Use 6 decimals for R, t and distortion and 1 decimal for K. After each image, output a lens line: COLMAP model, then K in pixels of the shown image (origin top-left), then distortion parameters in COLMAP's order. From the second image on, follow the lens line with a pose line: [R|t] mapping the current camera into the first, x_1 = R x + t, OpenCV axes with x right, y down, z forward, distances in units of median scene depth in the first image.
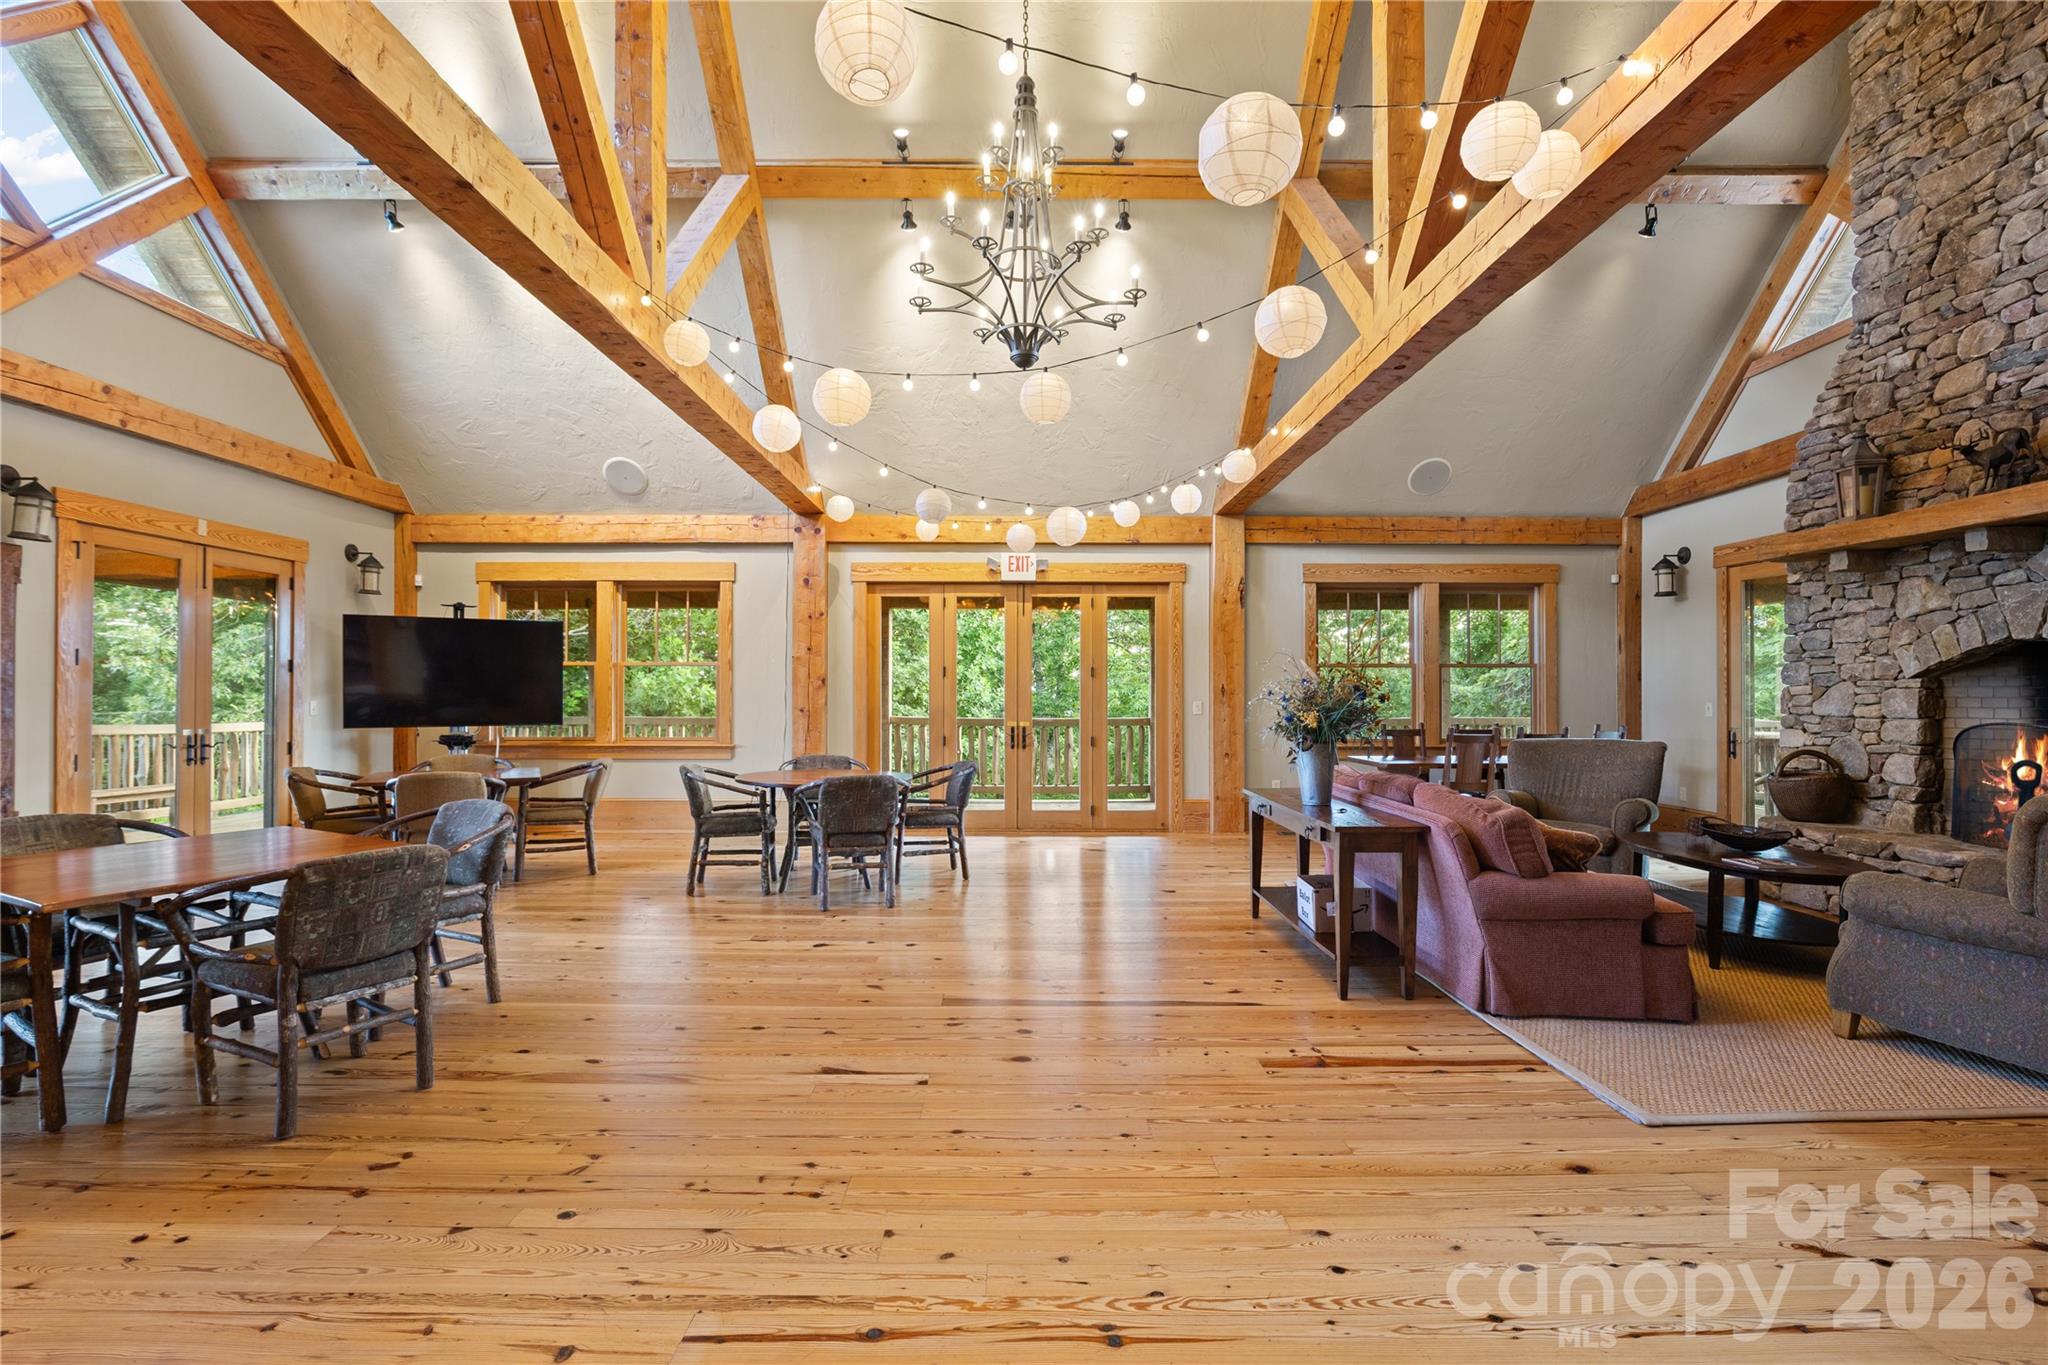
lens RADIAL K [[942.8, 0, 1028.7], [0, 942.8, 686.6], [0, 0, 1]] dist [-0.002471, 0.000725]
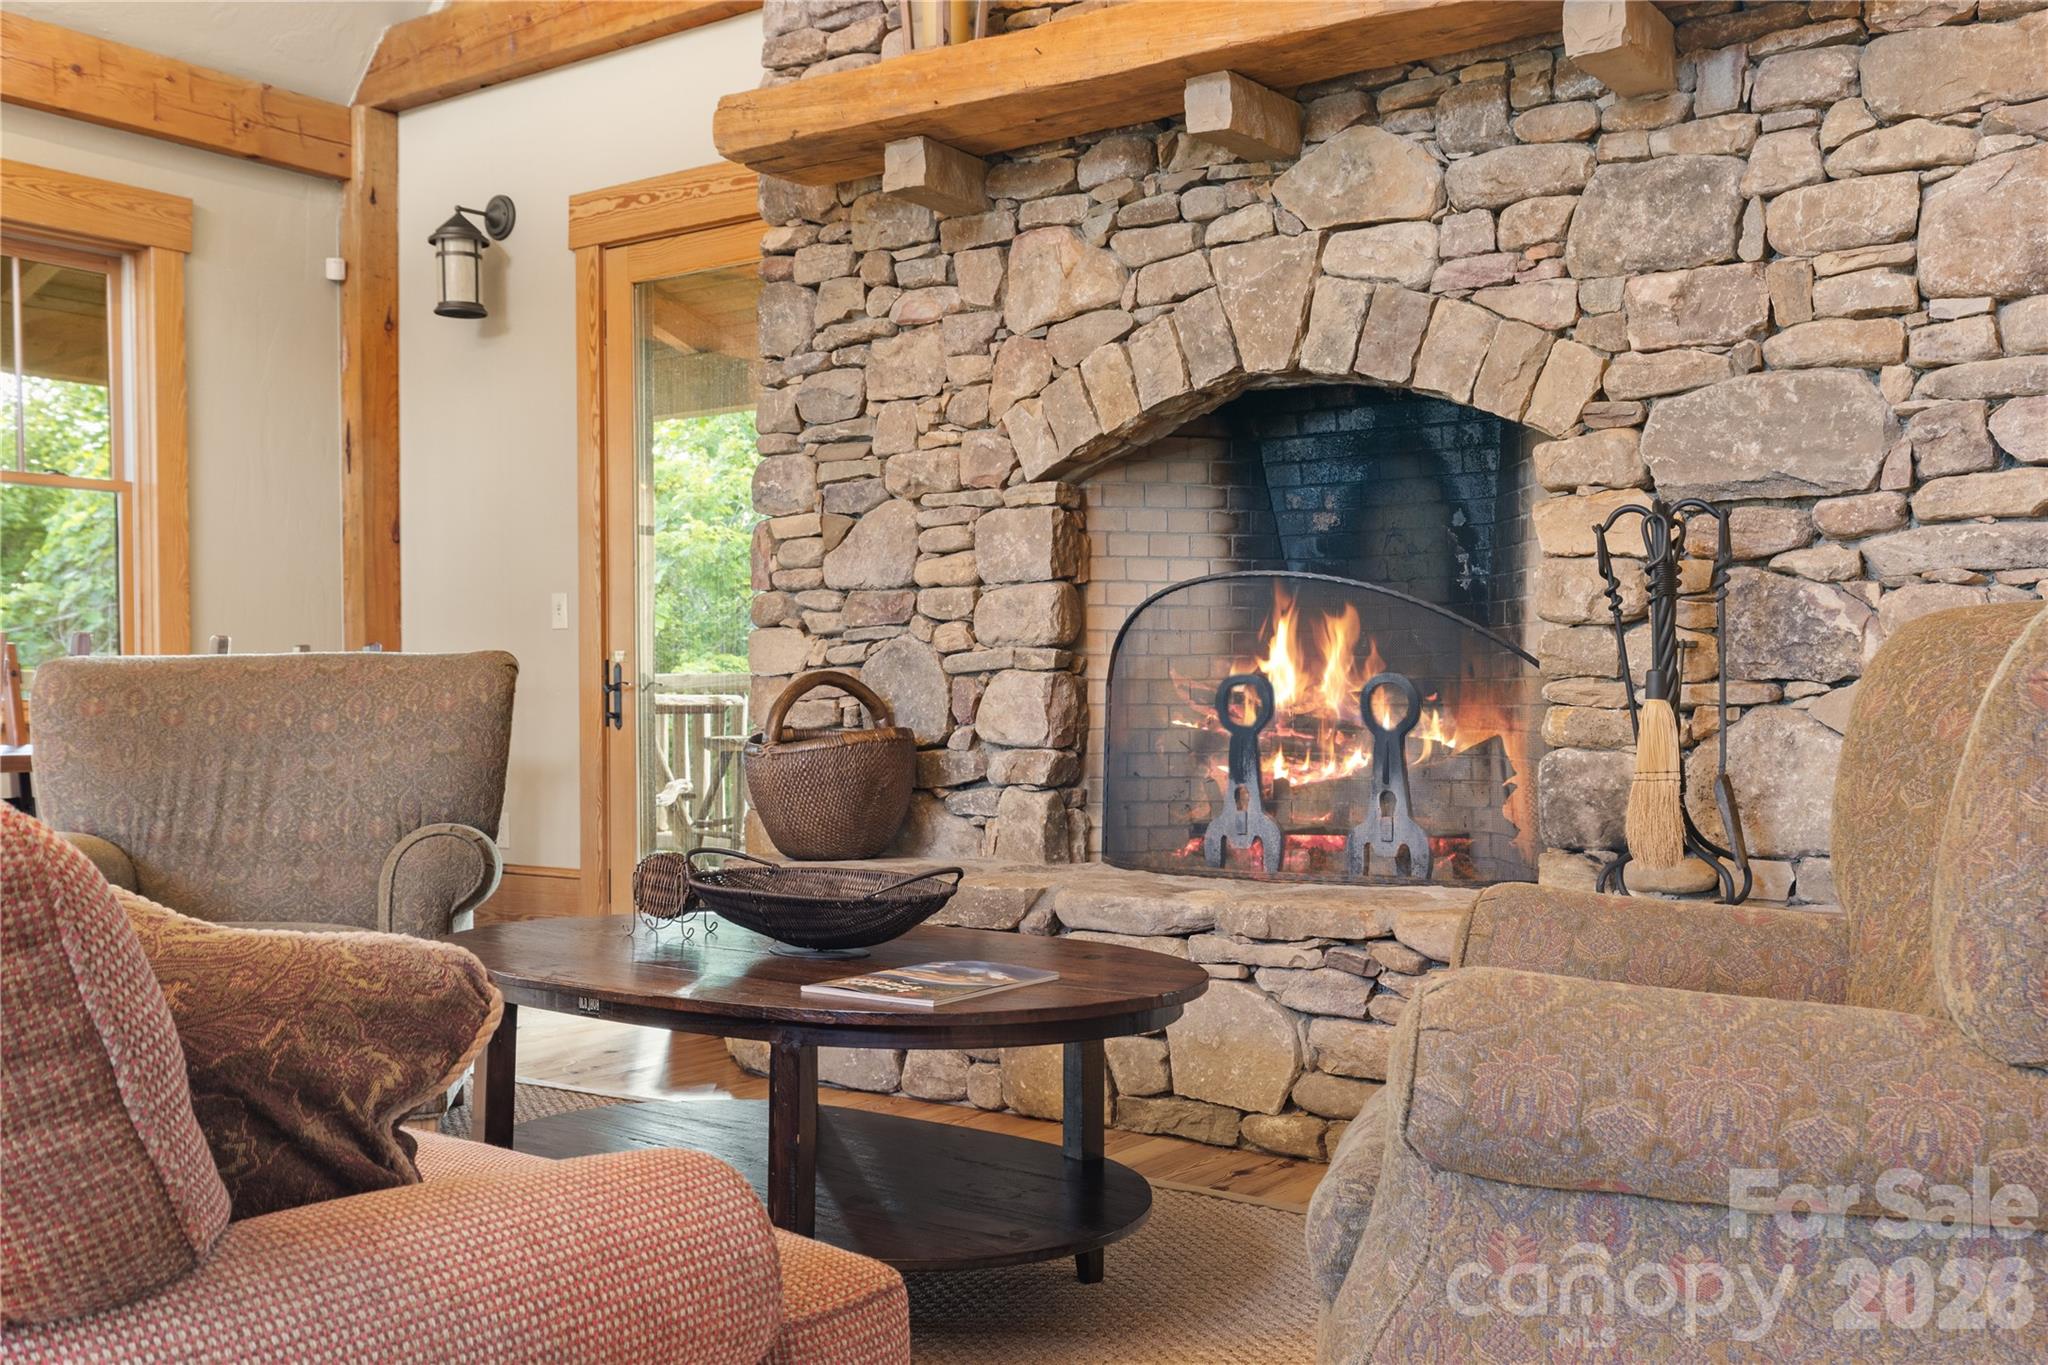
lens RADIAL K [[2003.9, 0, 1029.9], [0, 2003.9, 687.4], [0, 0, 1]] dist [0.067566, 0.000000]
pose [[0.613024, -0.002930, 0.790059, 0.248649], [-0.002233, 0.999983, 0.005442, 0.072028], [-0.790061, -0.005100, 0.613007, 0.459106]]
